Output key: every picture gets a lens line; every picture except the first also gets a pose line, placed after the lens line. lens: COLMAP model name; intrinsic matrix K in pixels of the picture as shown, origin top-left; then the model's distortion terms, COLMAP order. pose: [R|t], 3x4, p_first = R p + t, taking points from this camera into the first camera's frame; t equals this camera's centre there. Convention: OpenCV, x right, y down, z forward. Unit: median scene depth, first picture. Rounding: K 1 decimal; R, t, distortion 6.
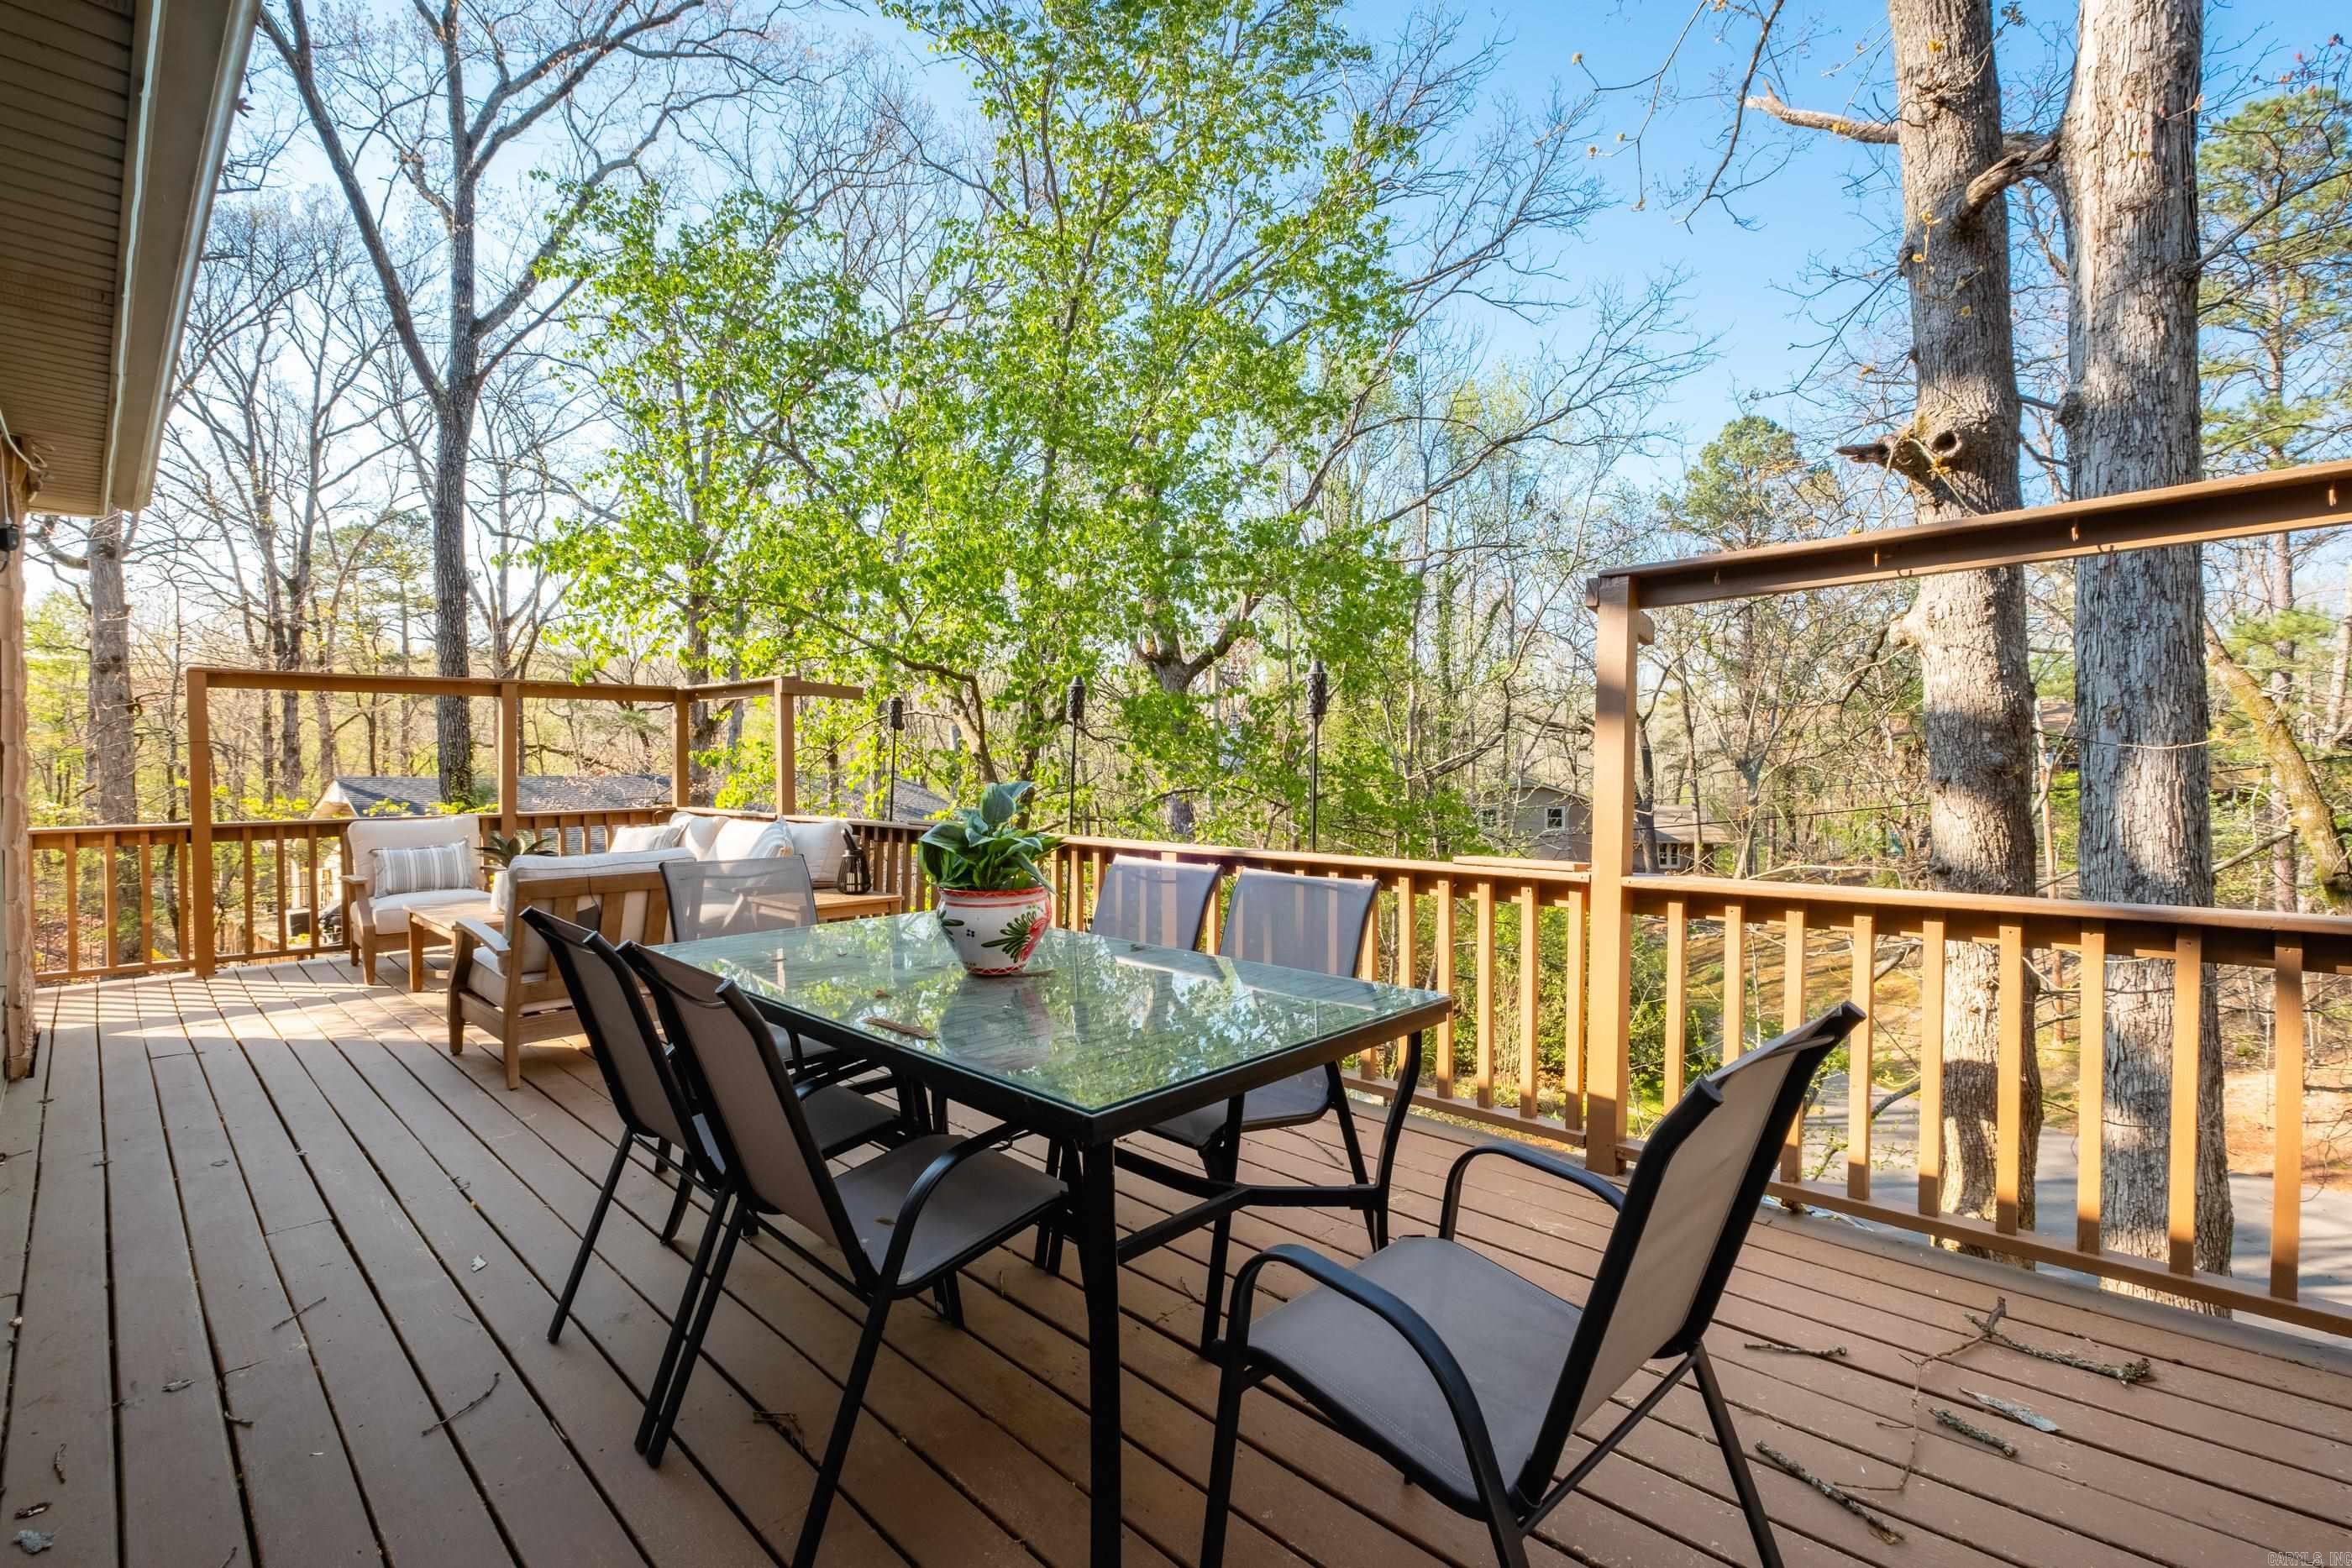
lens RADIAL K [[1028.4, 0, 1161.5], [0, 1028.4, 781.2], [0, 0, 1]] dist [0.006011, -0.004042]
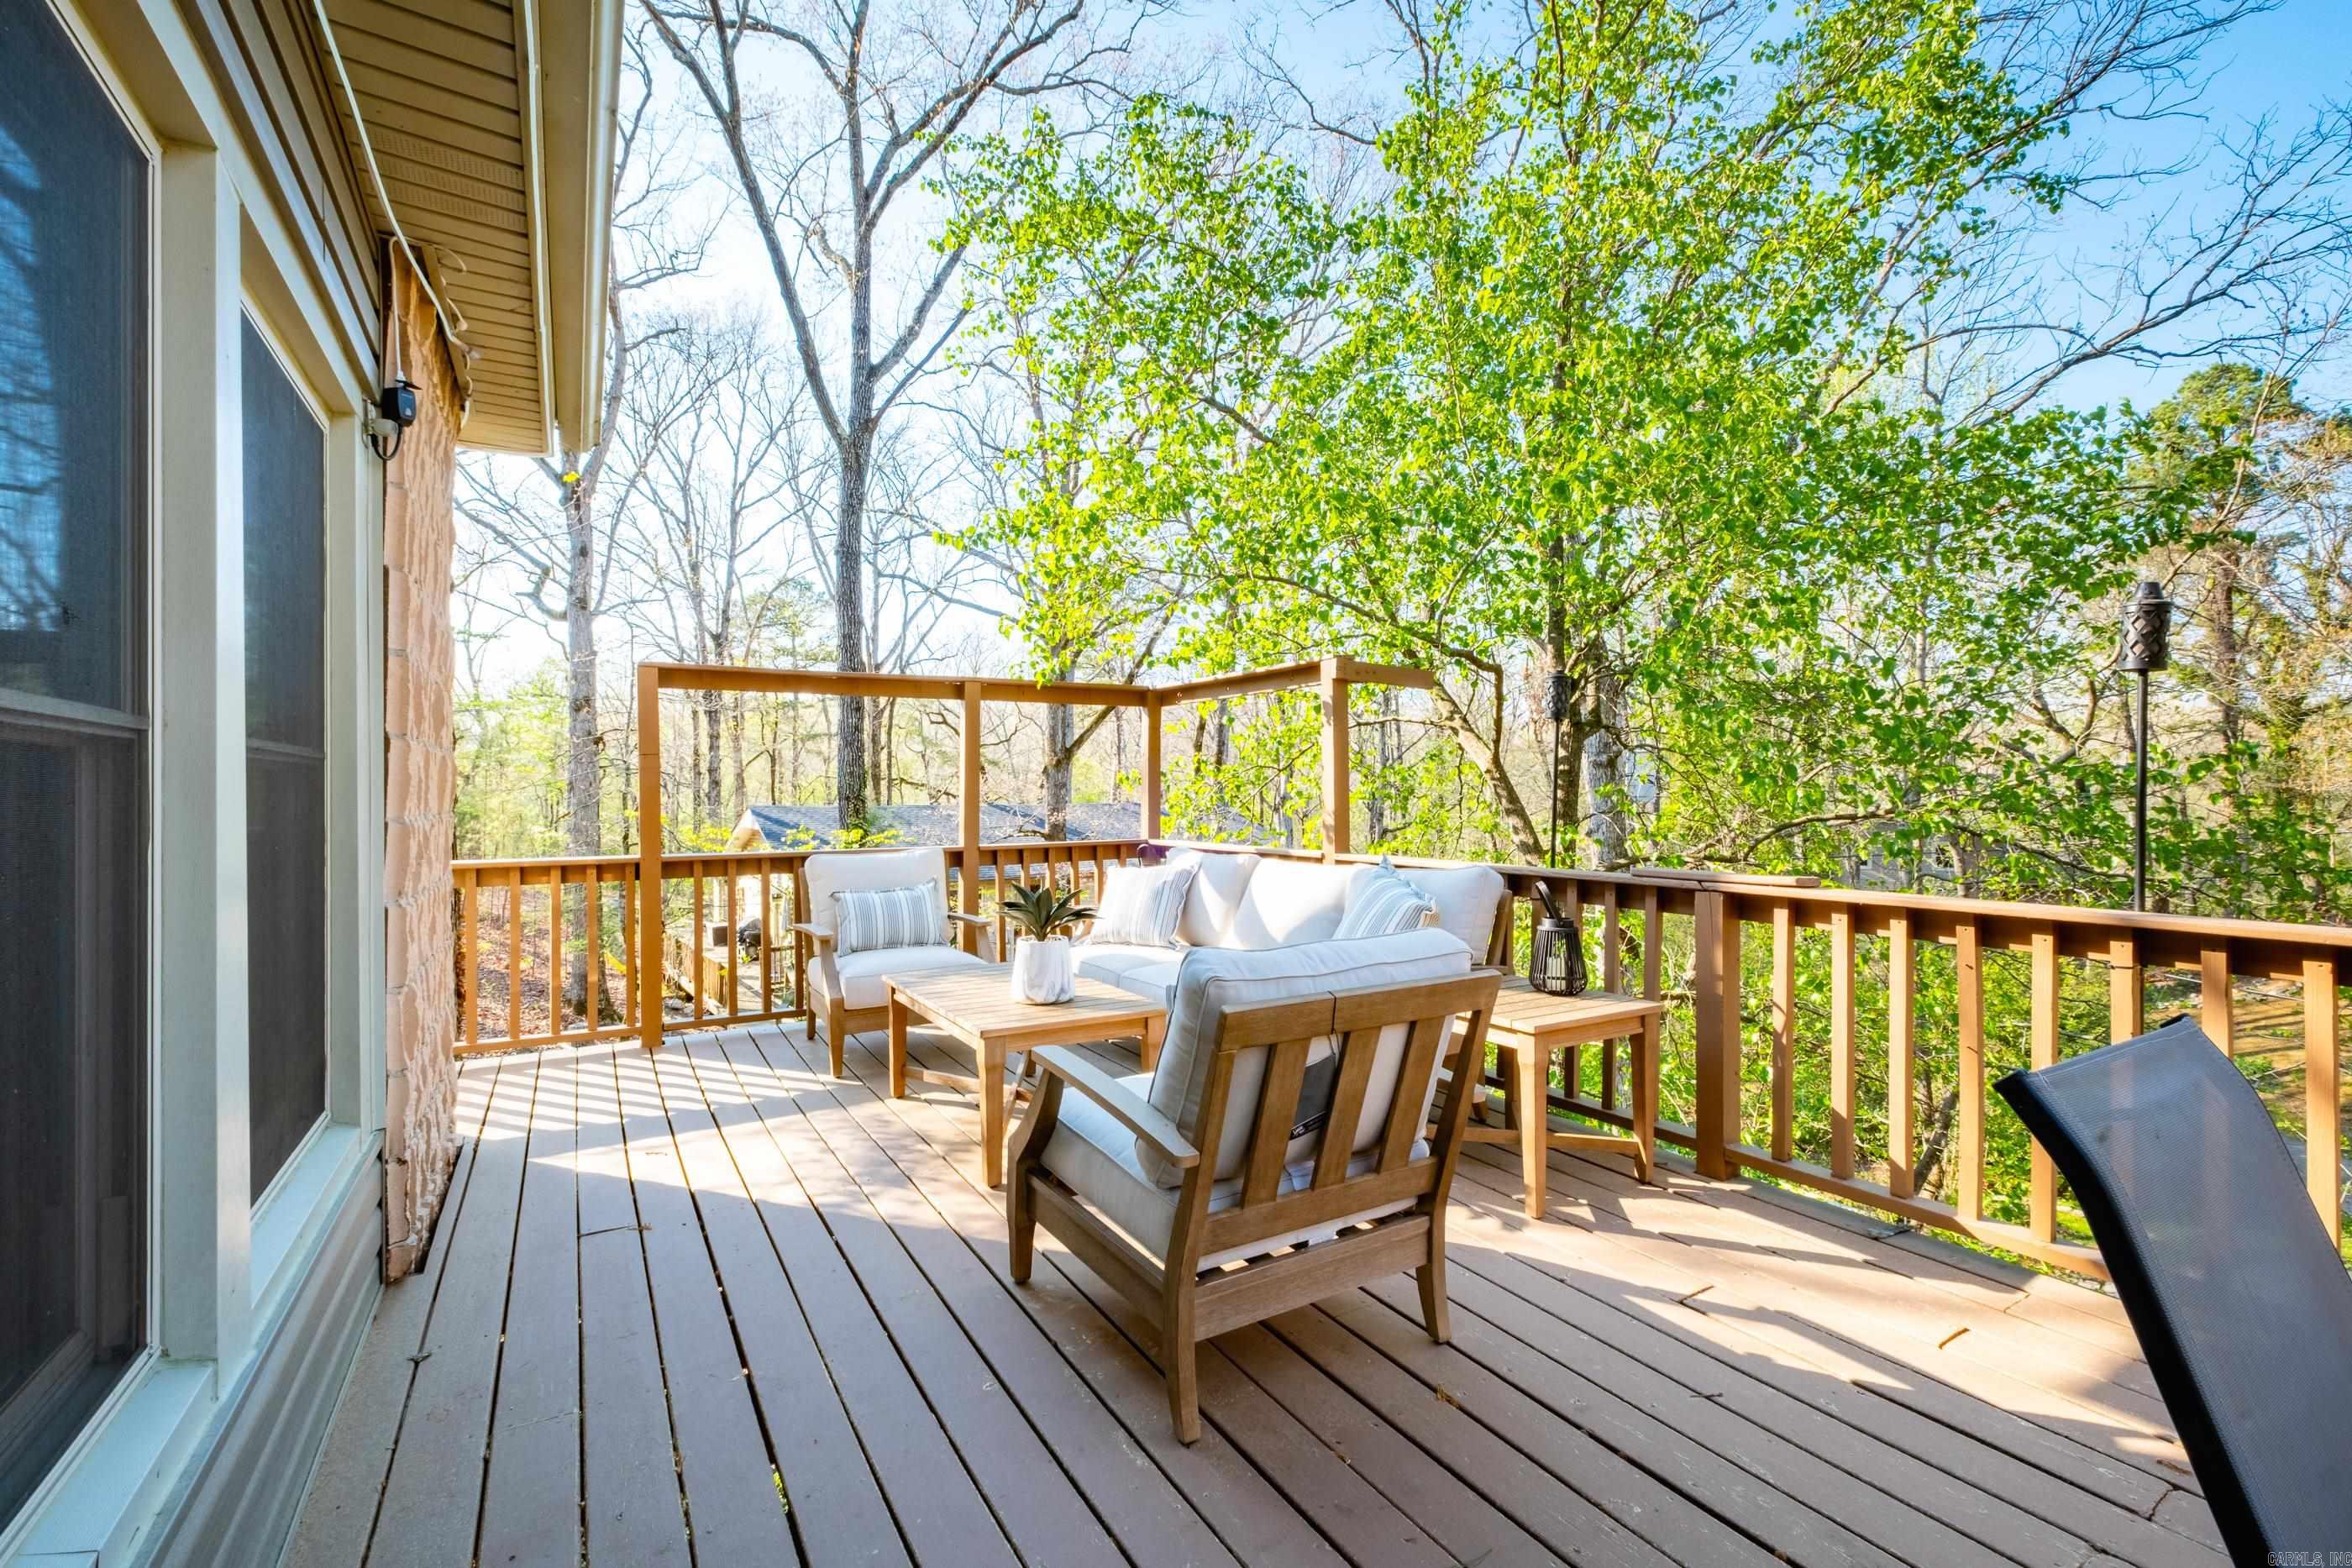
lens RADIAL K [[1028.4, 0, 1184.7], [0, 1028.4, 795.4], [0, 0, 1]] dist [0.006011, -0.004042]
pose [[0.963609, -0.002876, -0.267300, -0.086120], [-0.001299, 0.999880, -0.015438, 0.001596], [0.267313, 0.015223, 0.963490, 0.092002]]
